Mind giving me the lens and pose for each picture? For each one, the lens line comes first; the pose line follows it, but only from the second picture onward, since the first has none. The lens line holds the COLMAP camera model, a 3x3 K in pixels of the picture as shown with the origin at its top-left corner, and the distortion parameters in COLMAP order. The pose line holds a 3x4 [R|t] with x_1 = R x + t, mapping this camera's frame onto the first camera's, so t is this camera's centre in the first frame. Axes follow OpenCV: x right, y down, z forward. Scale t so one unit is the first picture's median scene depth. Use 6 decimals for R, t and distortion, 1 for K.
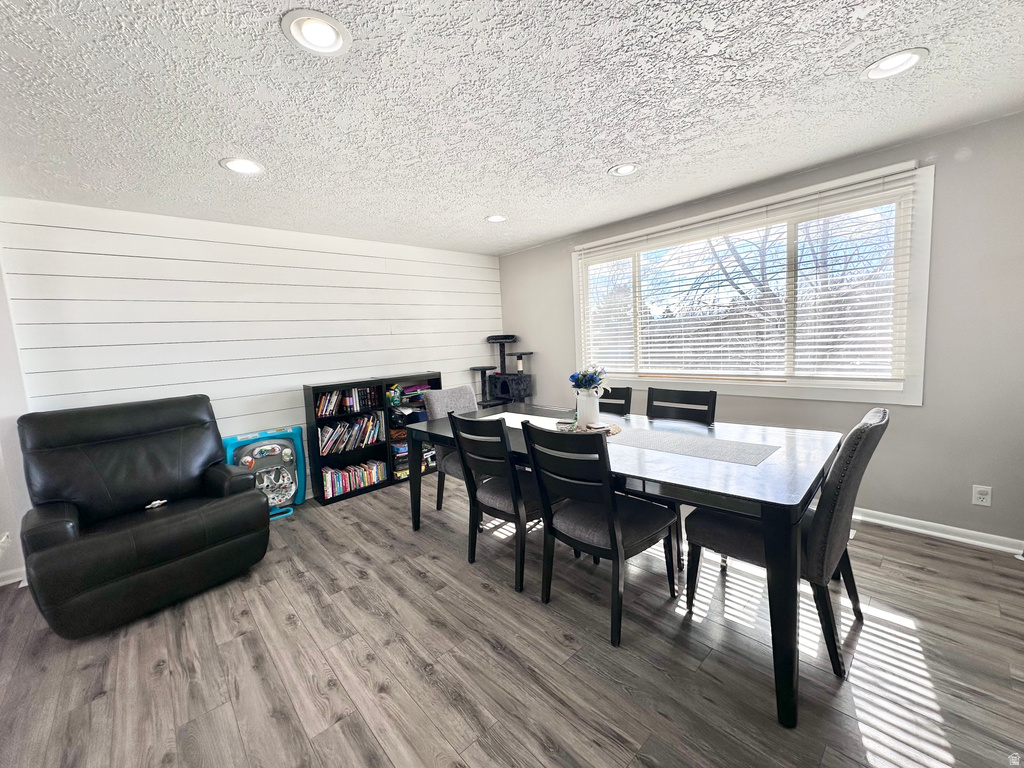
lens RADIAL K [[408.9, 0, 511.3], [0, 408.9, 381.2], [0, 0, 1]] dist [-0.001674, 0.000060]
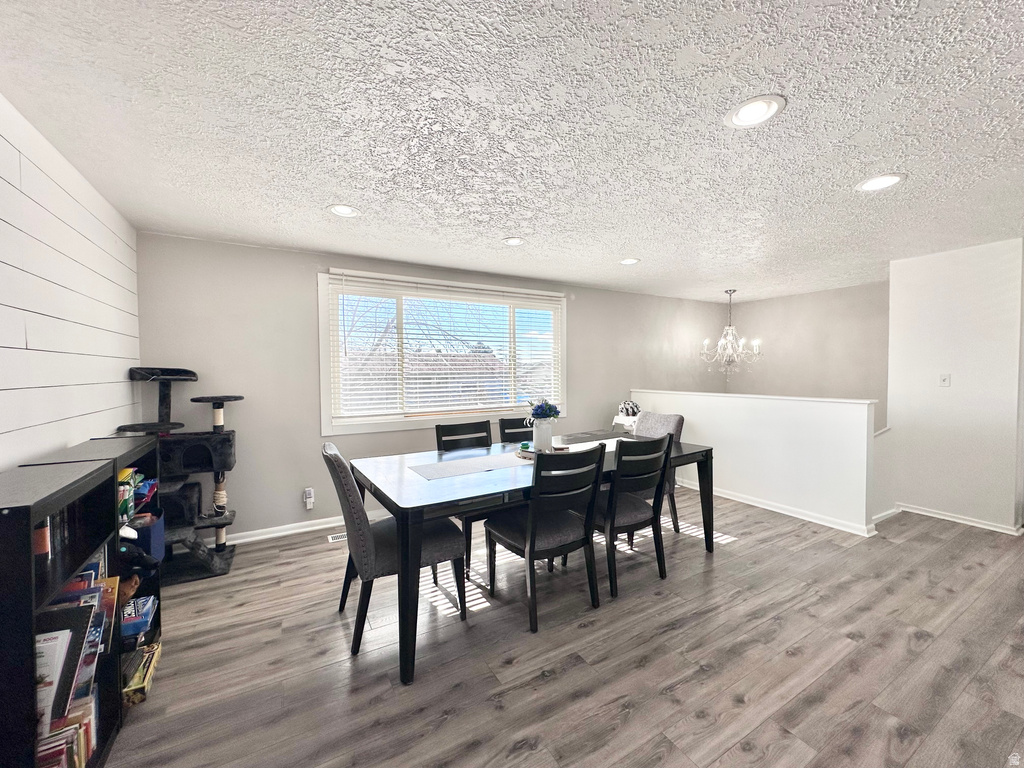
lens RADIAL K [[408.9, 0, 511.2], [0, 408.9, 380.8], [0, 0, 1]] dist [-0.001674, 0.000060]
pose [[0.218404, 0.026142, 0.975508, -1.012031], [0.097119, 0.994096, -0.048384, -0.041340], [-0.971014, 0.105308, 0.214576, 0.860953]]
